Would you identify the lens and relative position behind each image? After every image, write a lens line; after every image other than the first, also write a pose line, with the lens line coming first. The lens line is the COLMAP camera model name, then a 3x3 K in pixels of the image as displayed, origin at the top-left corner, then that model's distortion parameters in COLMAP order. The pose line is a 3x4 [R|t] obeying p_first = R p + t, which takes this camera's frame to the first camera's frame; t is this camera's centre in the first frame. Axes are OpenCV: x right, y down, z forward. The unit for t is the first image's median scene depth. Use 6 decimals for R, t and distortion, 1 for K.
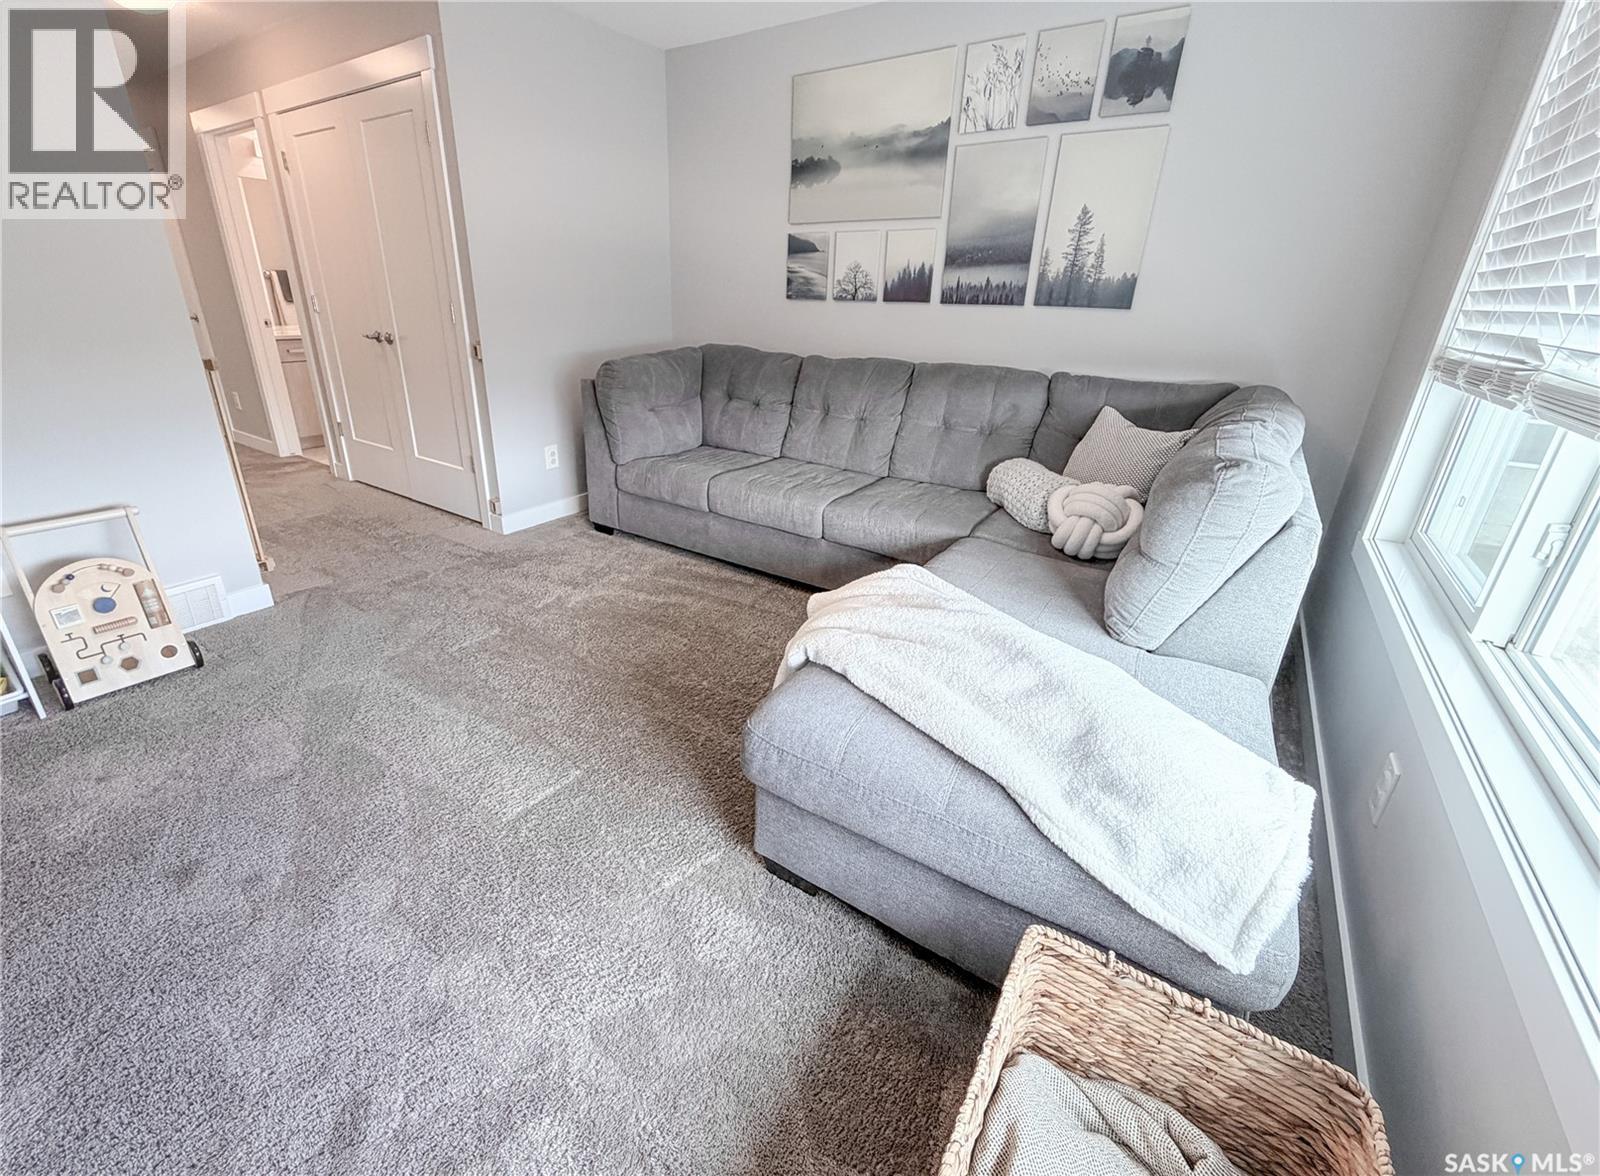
lens RADIAL K [[660.5, 0, 770.1], [0, 660.5, 551.6], [0, 0, 1]] dist [-0.000729, 0.000225]
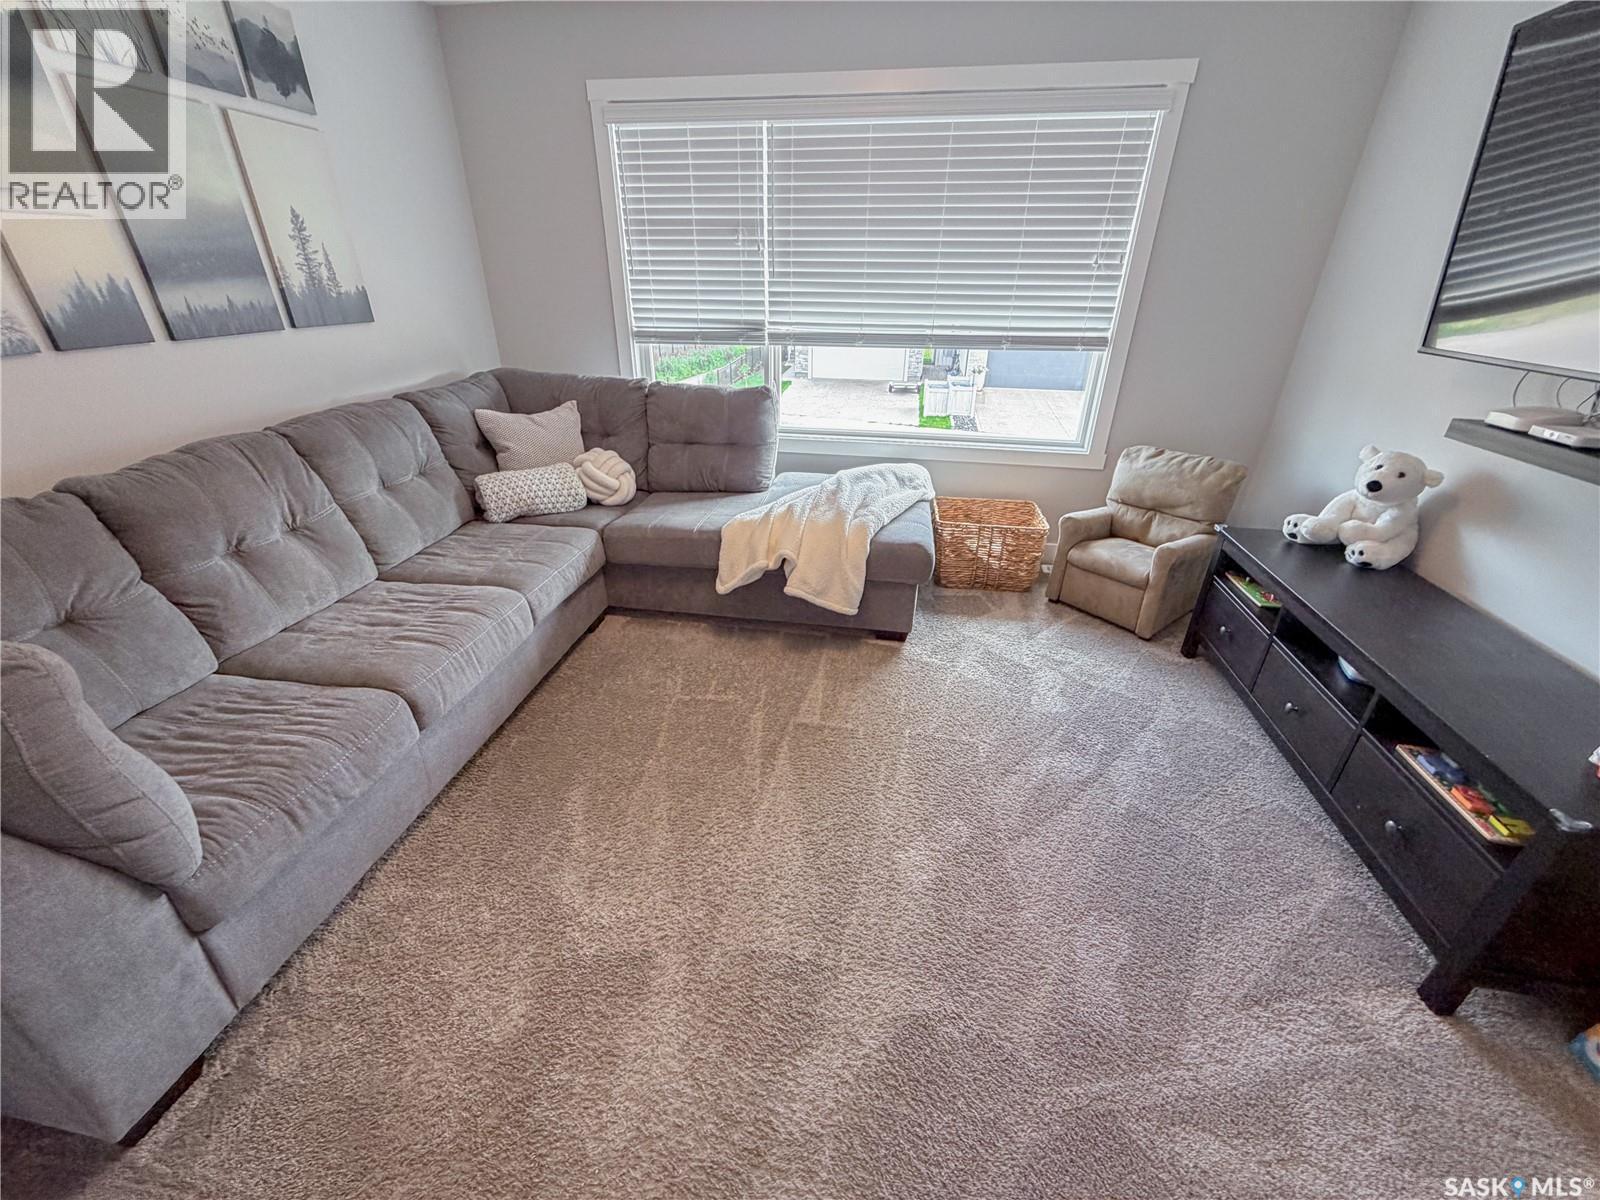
lens RADIAL K [[637.2, 0, 797.8], [0, 637.2, 595.4], [0, 0, 1]] dist [0.001405, 0.000036]
pose [[-0.408907, -0.436816, 0.801240, -0.629197], [0.318601, 0.754419, 0.573886, -0.372878], [-0.855154, 0.489942, -0.169317, 0.750988]]
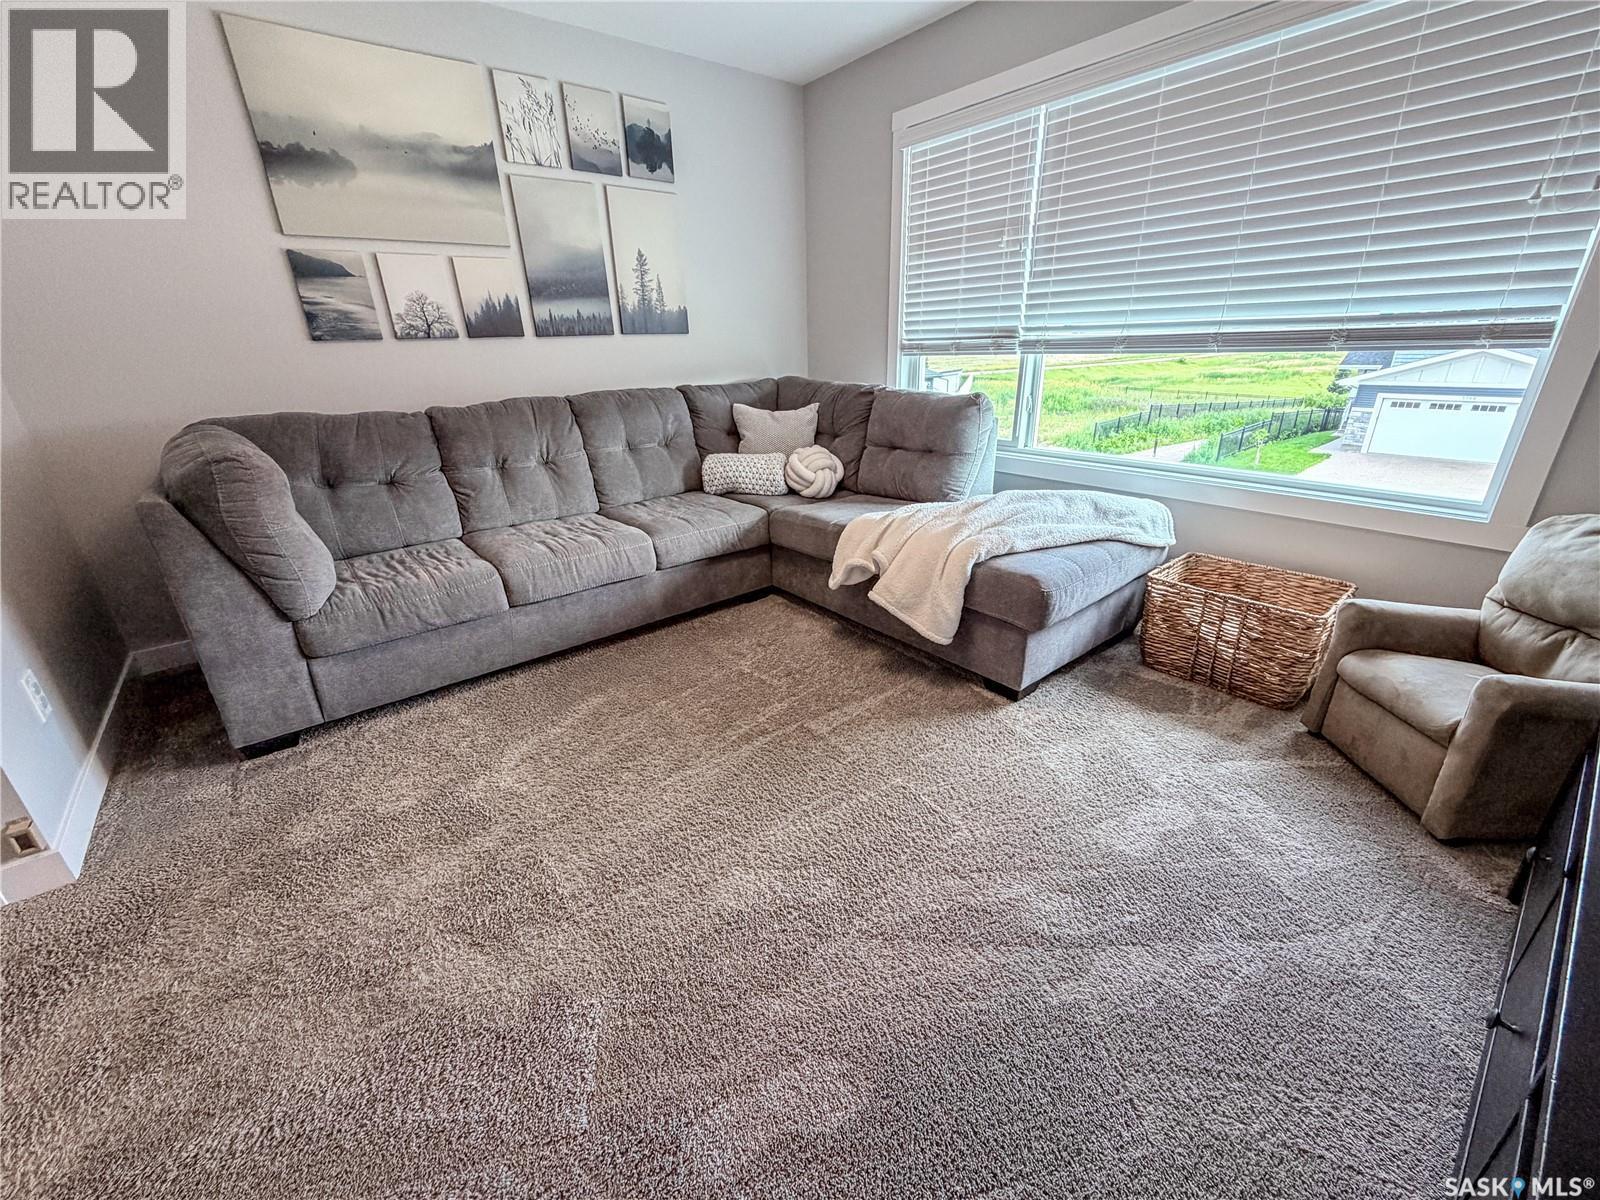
lens RADIAL K [[637.2, 0, 798.3], [0, 637.2, 597.2], [0, 0, 1]] dist [0.001405, 0.000036]
pose [[0.293203, -0.386095, 0.874621, -0.646421], [0.381520, 0.886081, 0.263256, -0.141048], [-0.876627, 0.256498, 0.407105, 0.393047]]
